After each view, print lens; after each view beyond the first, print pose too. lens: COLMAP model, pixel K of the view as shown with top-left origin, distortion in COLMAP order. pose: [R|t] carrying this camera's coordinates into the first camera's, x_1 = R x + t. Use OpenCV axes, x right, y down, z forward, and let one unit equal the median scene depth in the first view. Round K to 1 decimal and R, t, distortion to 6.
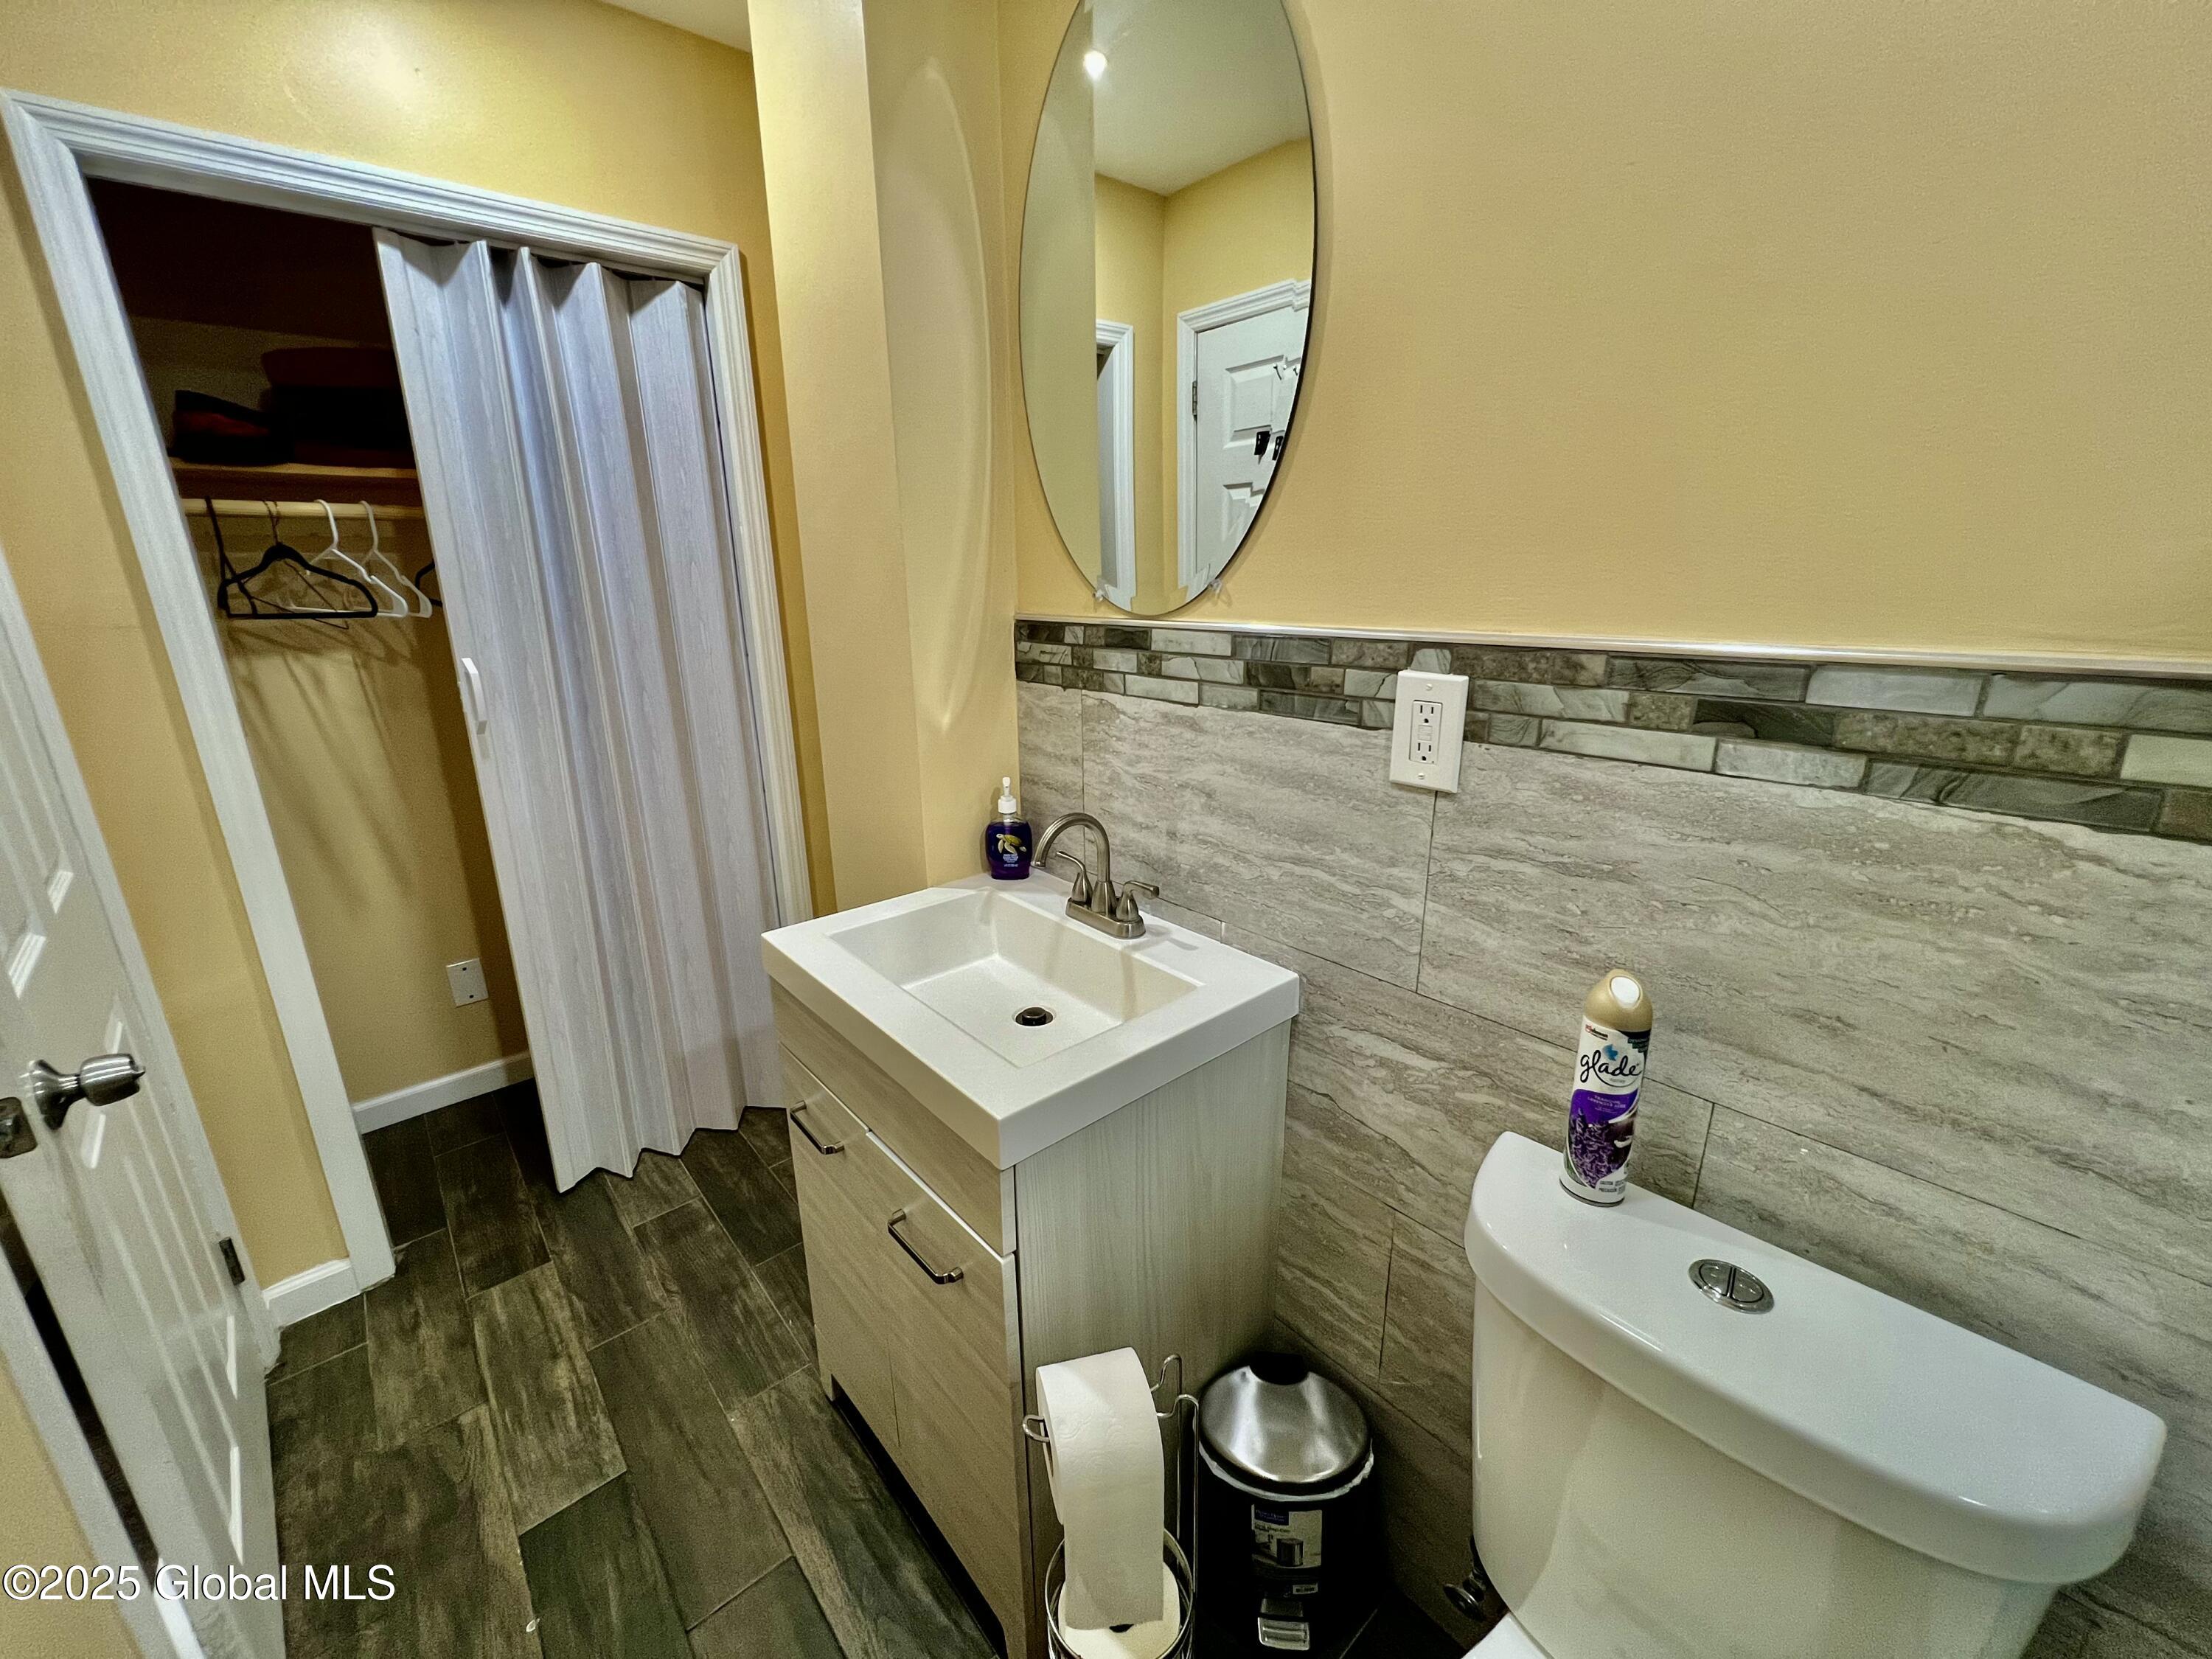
lens RADIAL K [[884.5, 0, 1105.5], [0, 884.5, 828.4], [0, 0, 1]] dist [-0.001118, 0.000223]
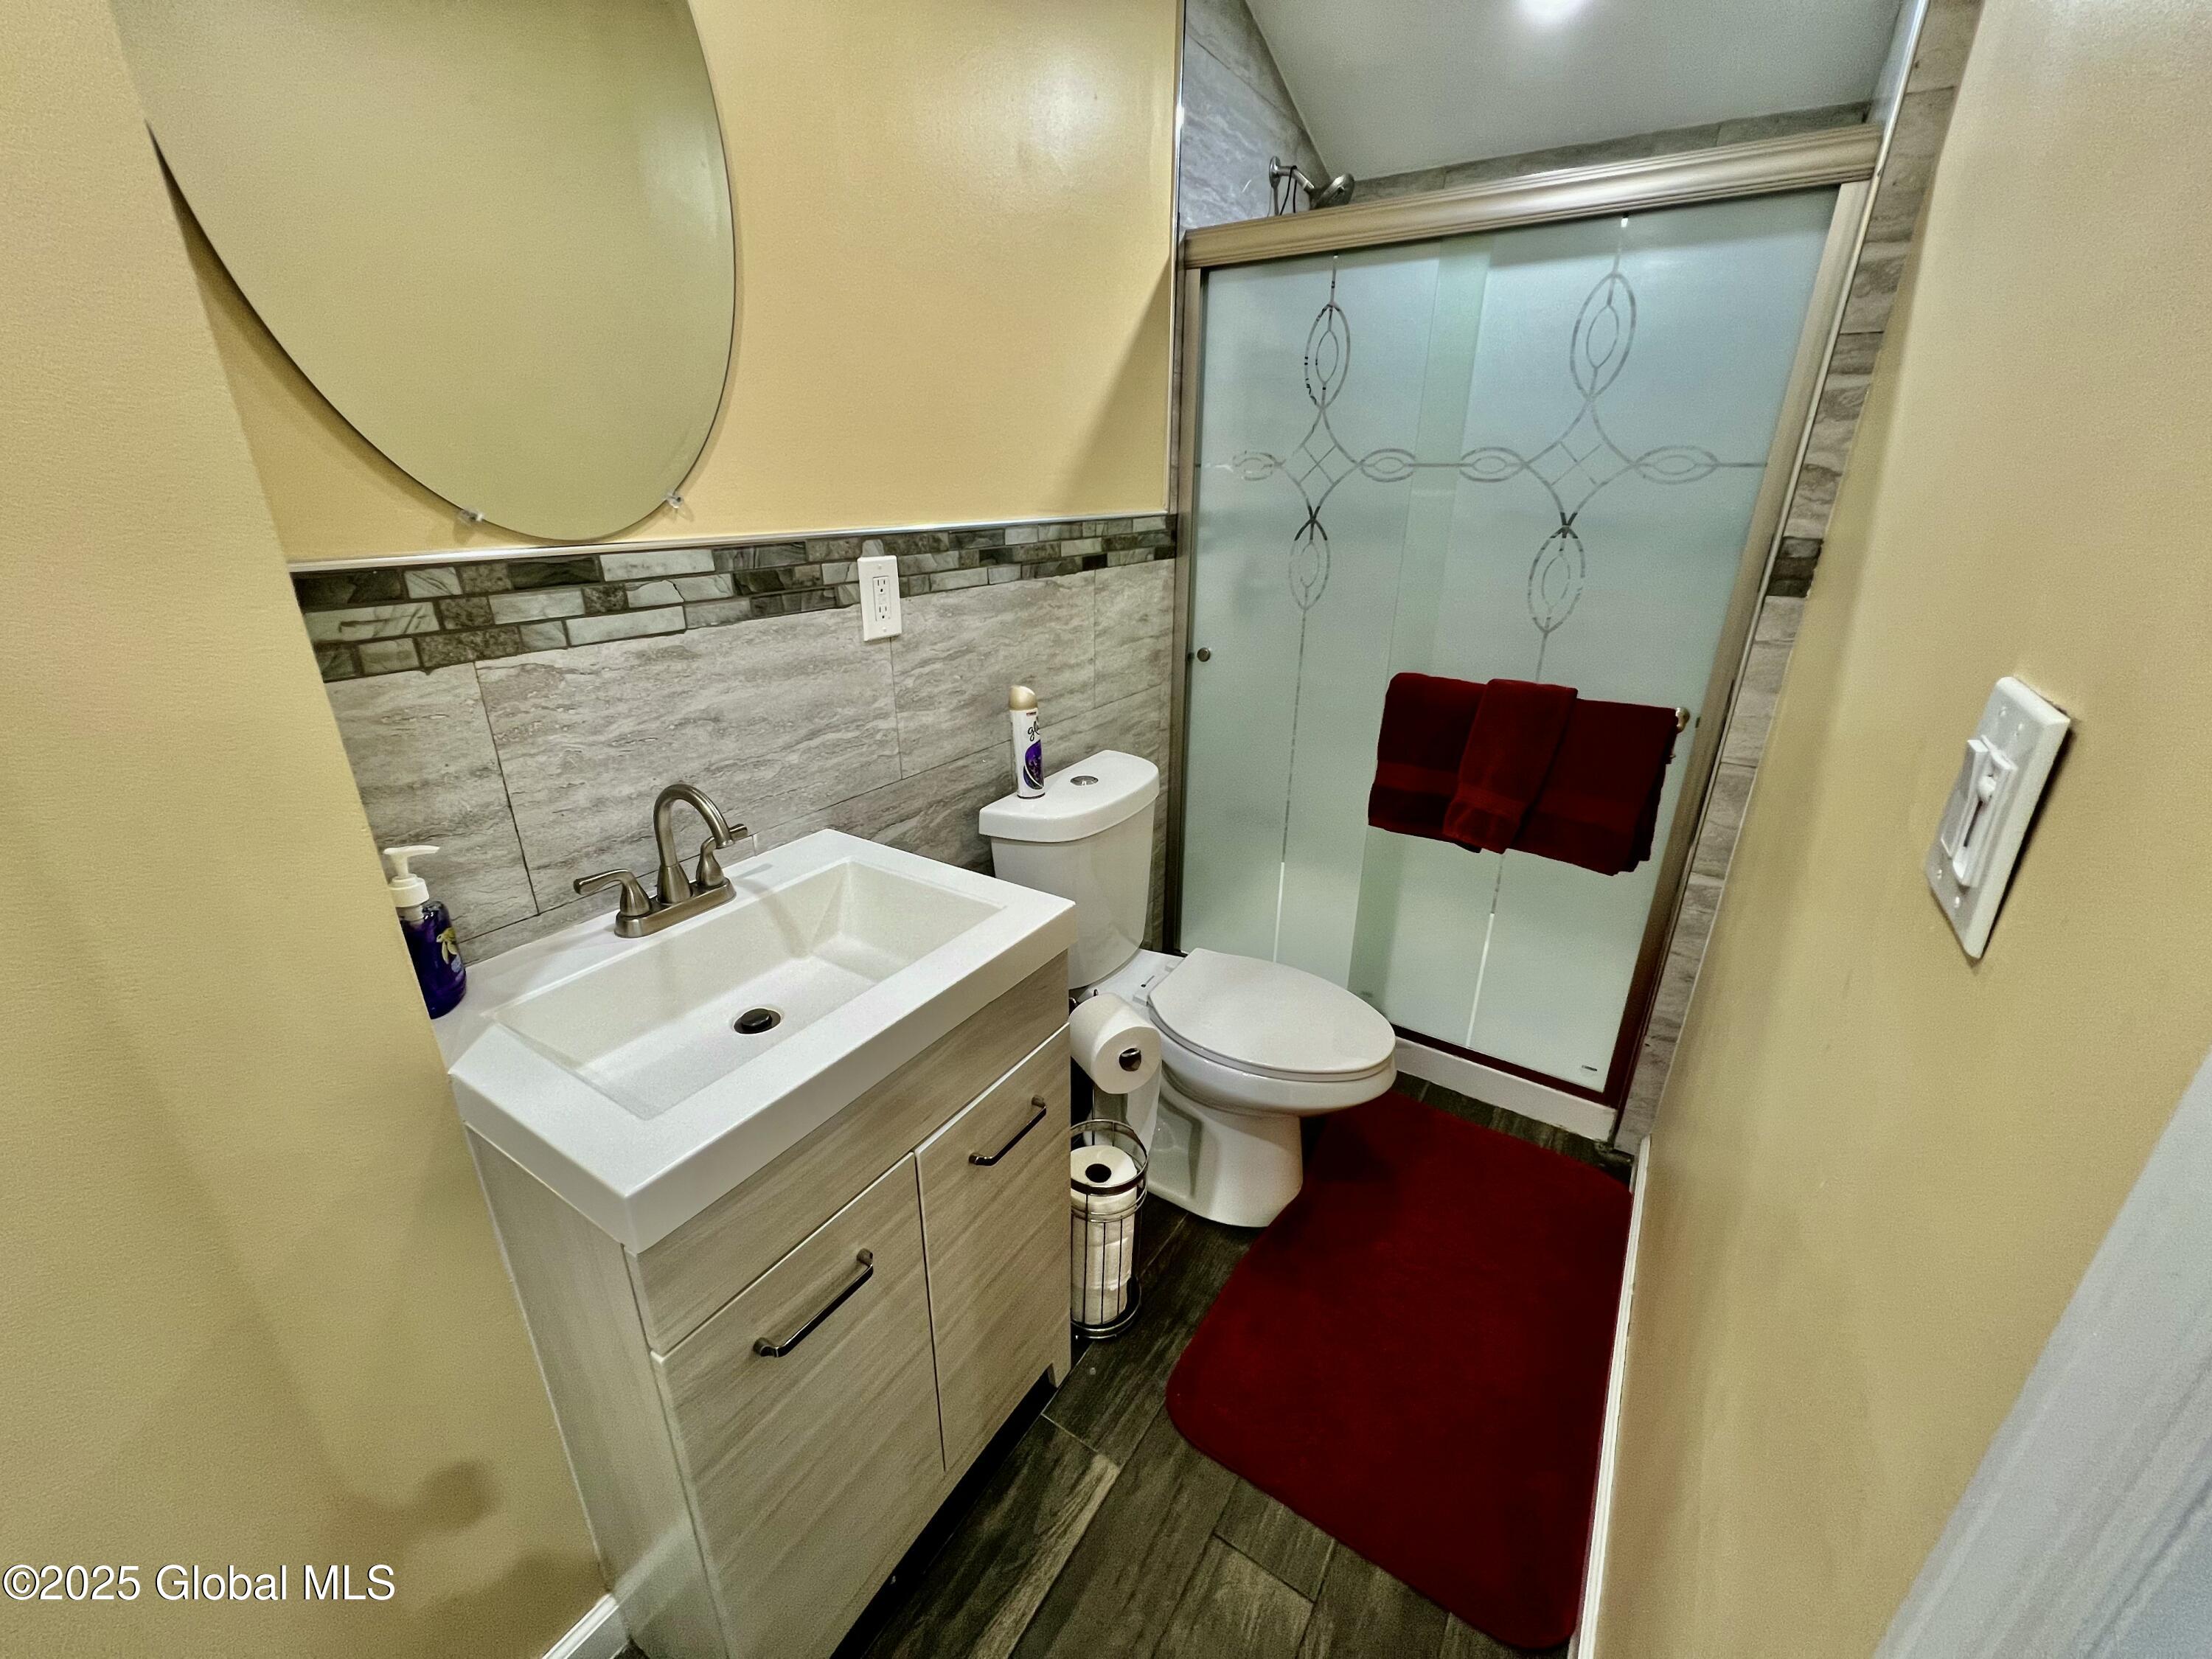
lens RADIAL K [[884.5, 0, 1085.3], [0, 884.5, 822.5], [0, 0, 1]] dist [-0.001118, 0.000223]
pose [[-0.262580, -0.339840, 0.903084, -1.030100], [0.269184, 0.872969, 0.406775, -0.255231], [-0.926602, 0.349906, -0.137745, 0.900306]]
